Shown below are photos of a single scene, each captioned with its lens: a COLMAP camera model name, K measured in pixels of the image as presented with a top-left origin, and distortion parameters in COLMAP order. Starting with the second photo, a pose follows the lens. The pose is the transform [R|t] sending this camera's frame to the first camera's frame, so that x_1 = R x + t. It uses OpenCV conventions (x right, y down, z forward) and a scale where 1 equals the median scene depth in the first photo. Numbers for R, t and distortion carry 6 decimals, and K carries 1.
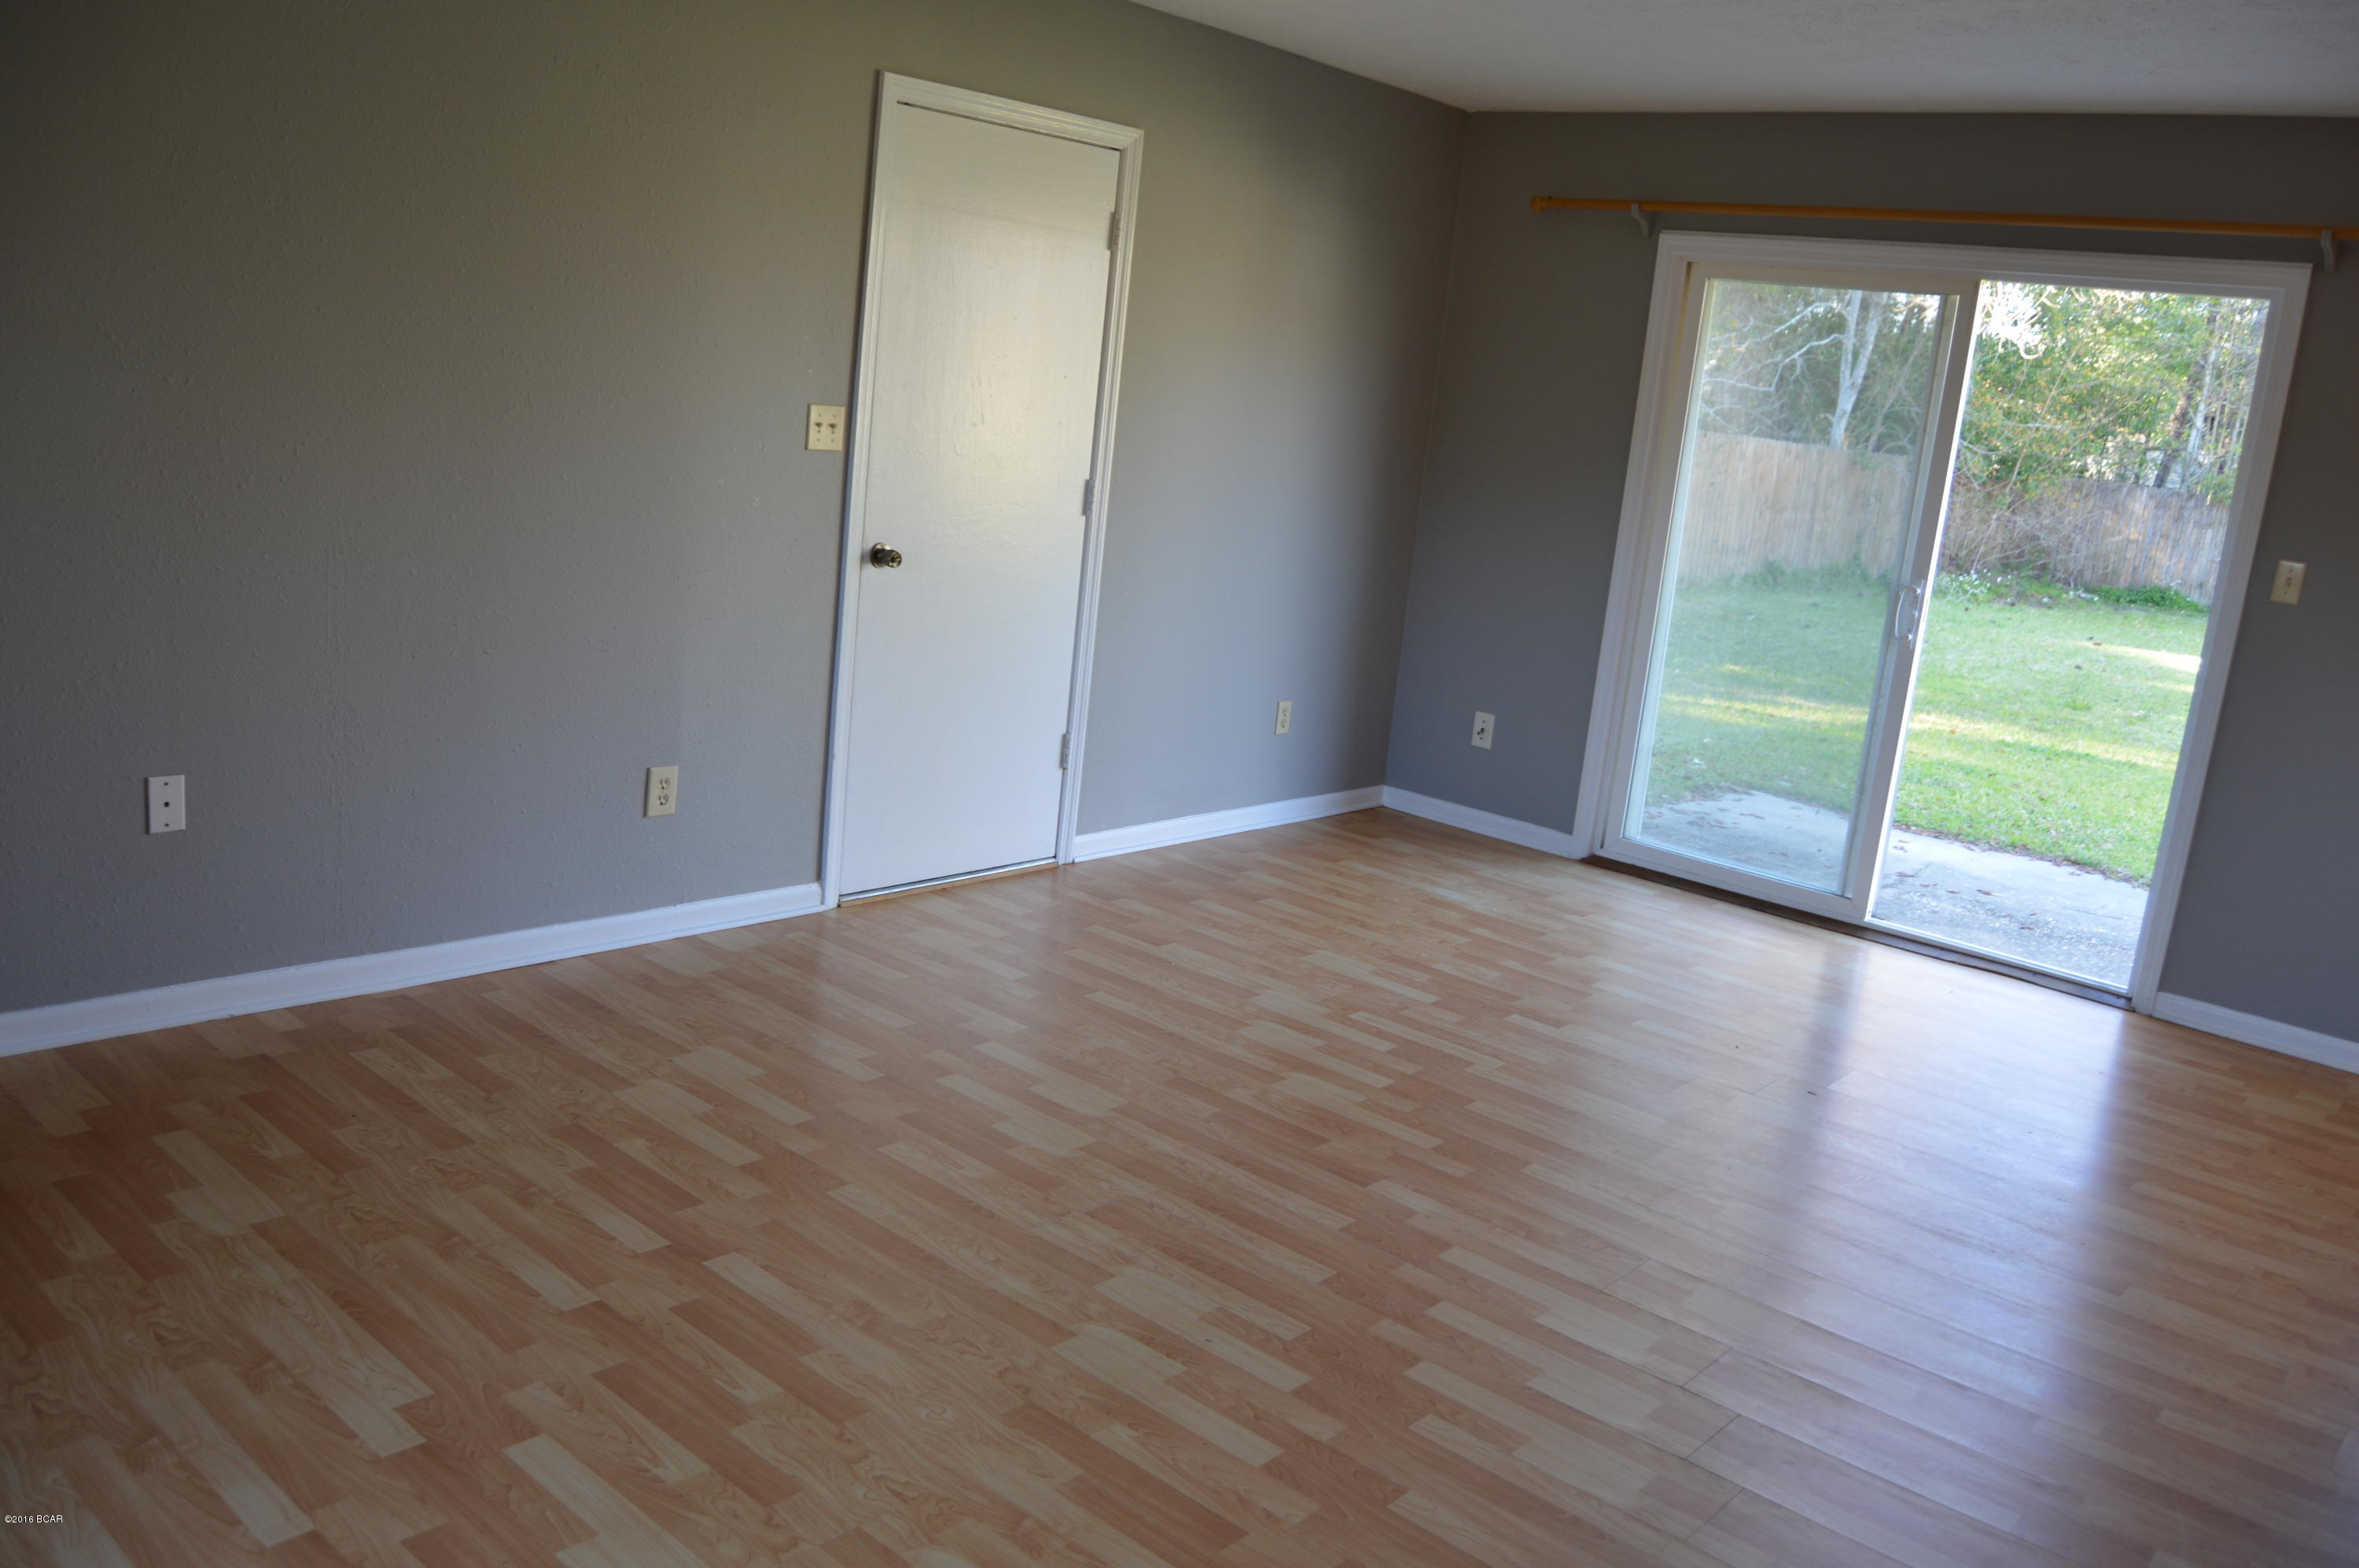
lens RADIAL K [[1860.2, 0, 1179.5], [0, 1860.2, 784.0], [0, 0, 1]] dist [-0.087590, 0.009852]
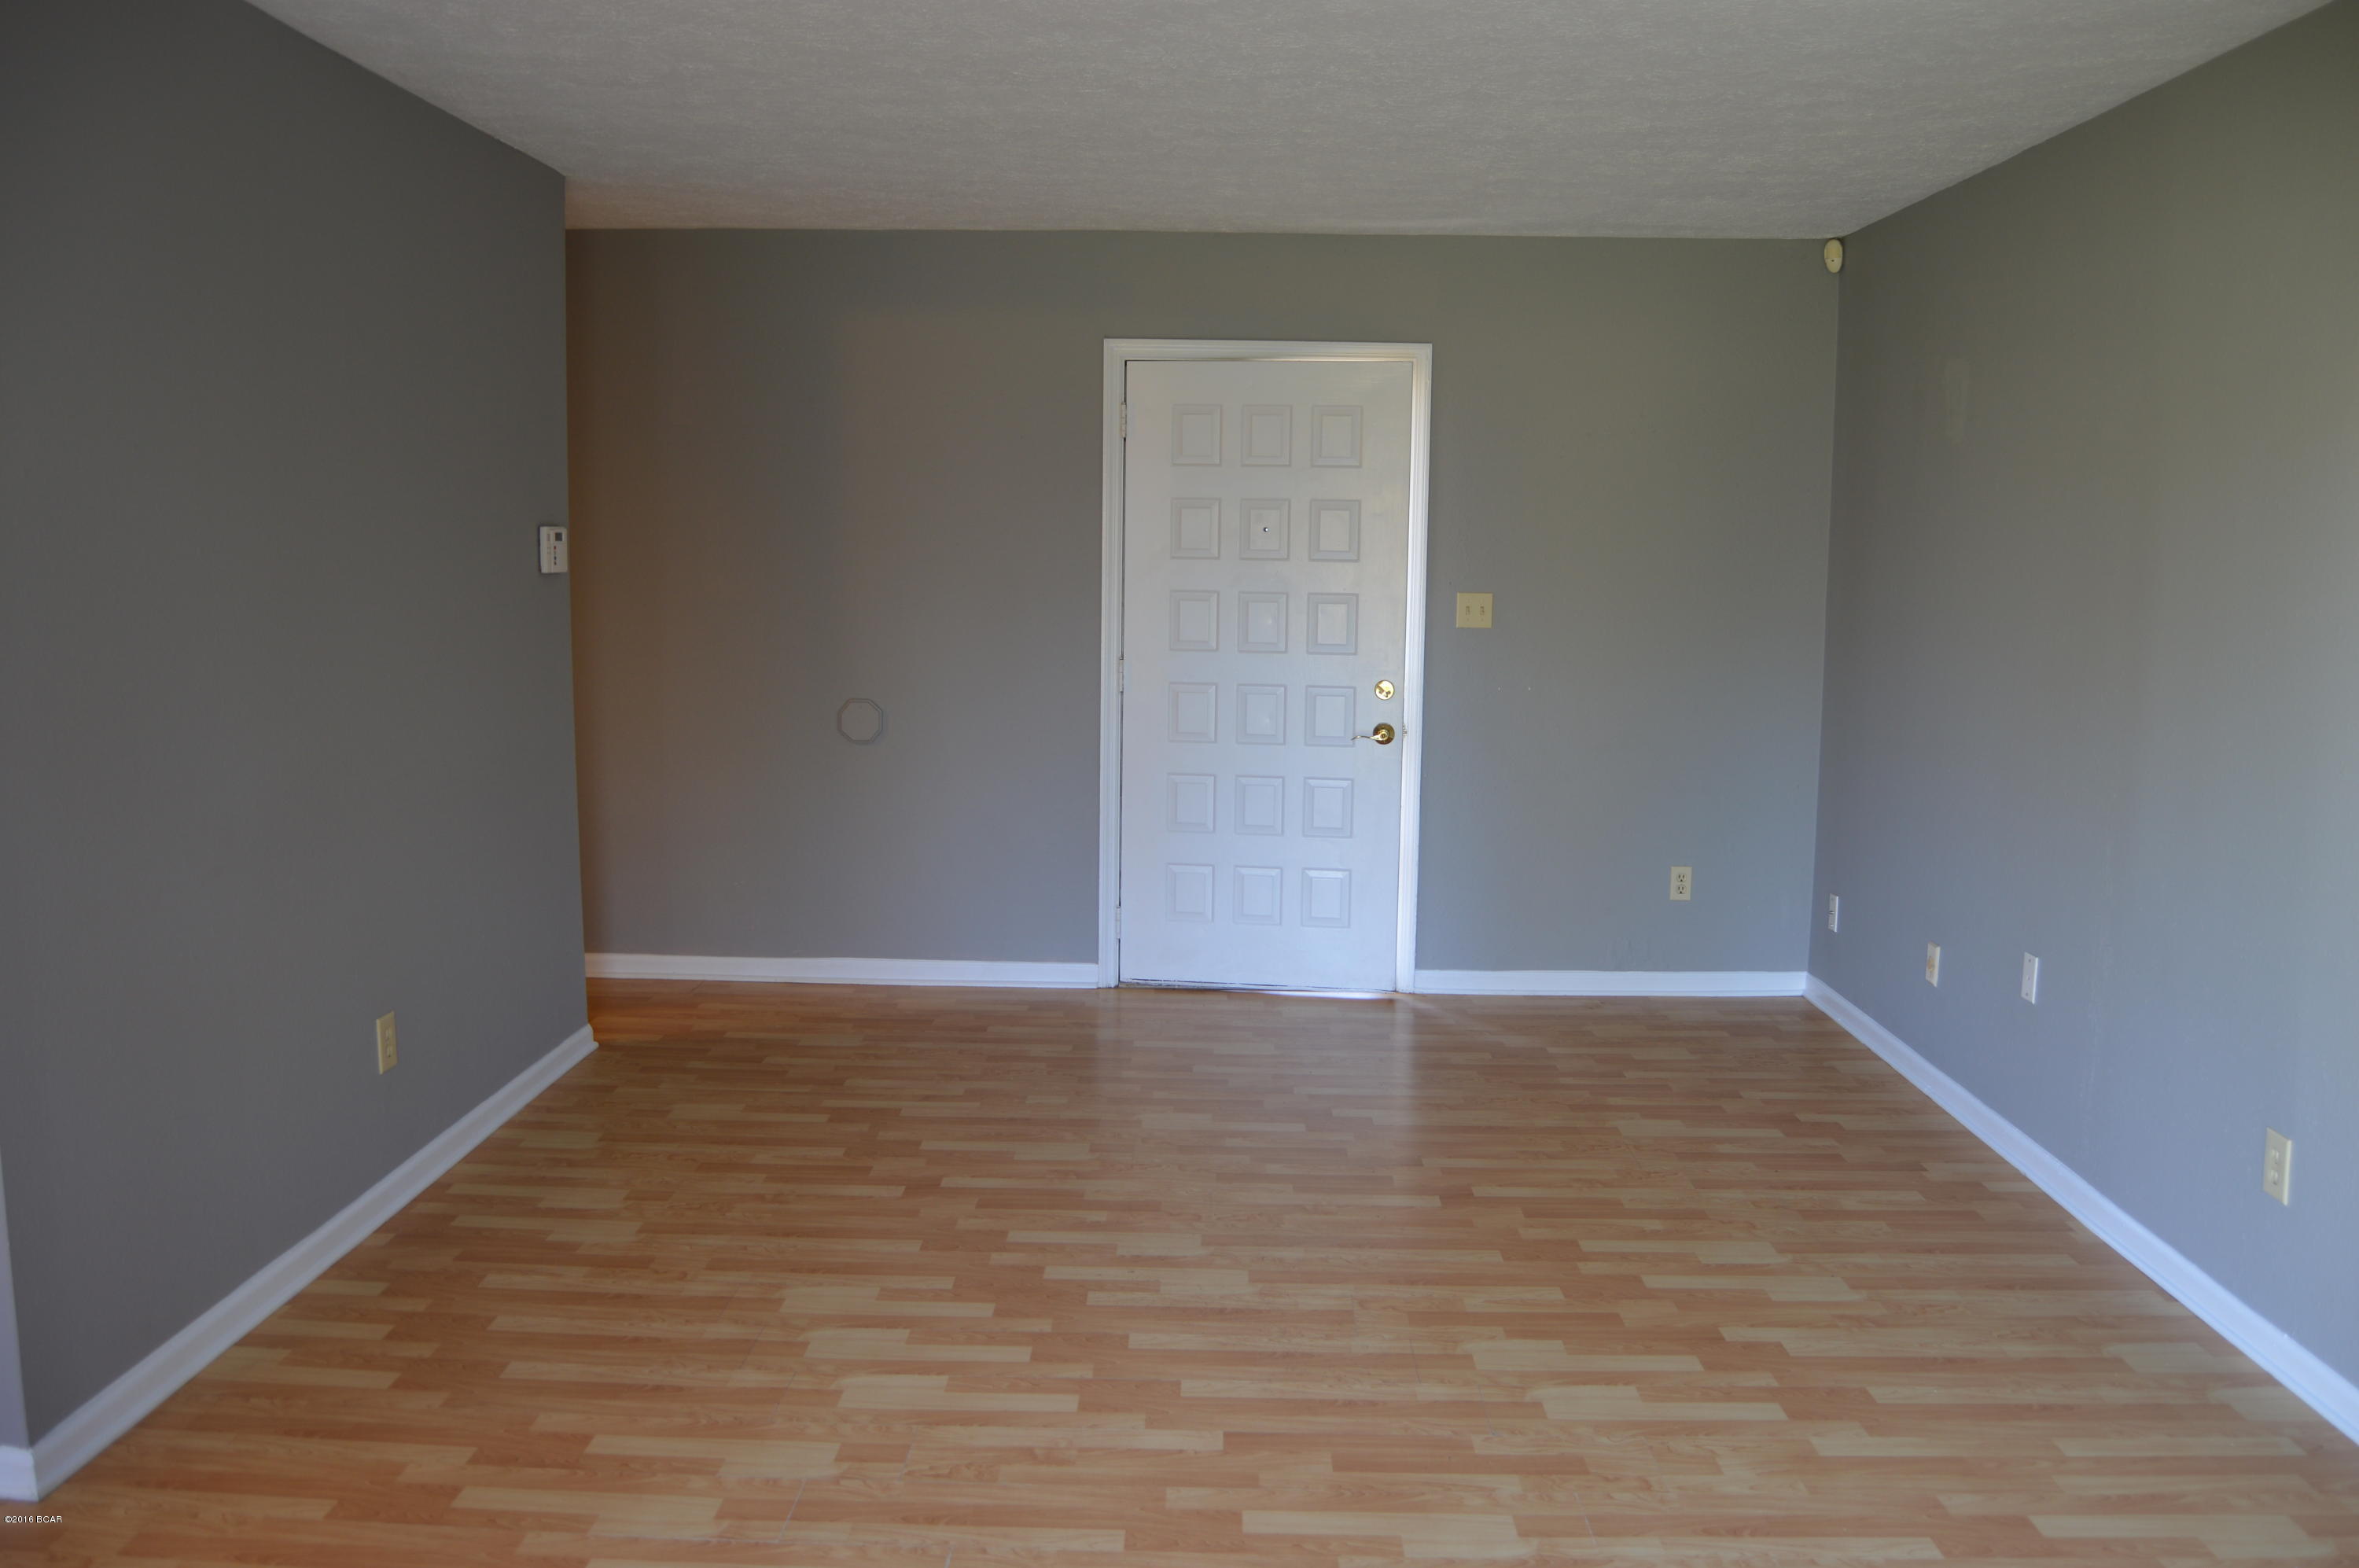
lens RADIAL K [[1860.2, 0, 1179.5], [0, 1860.2, 784.0], [0, 0, 1]] dist [-0.087590, 0.009852]
pose [[-0.761123, -0.027979, -0.648004, 0.701631], [-0.224739, 0.948555, 0.223015, -0.266927], [0.608427, 0.315374, -0.728255, 1.551982]]
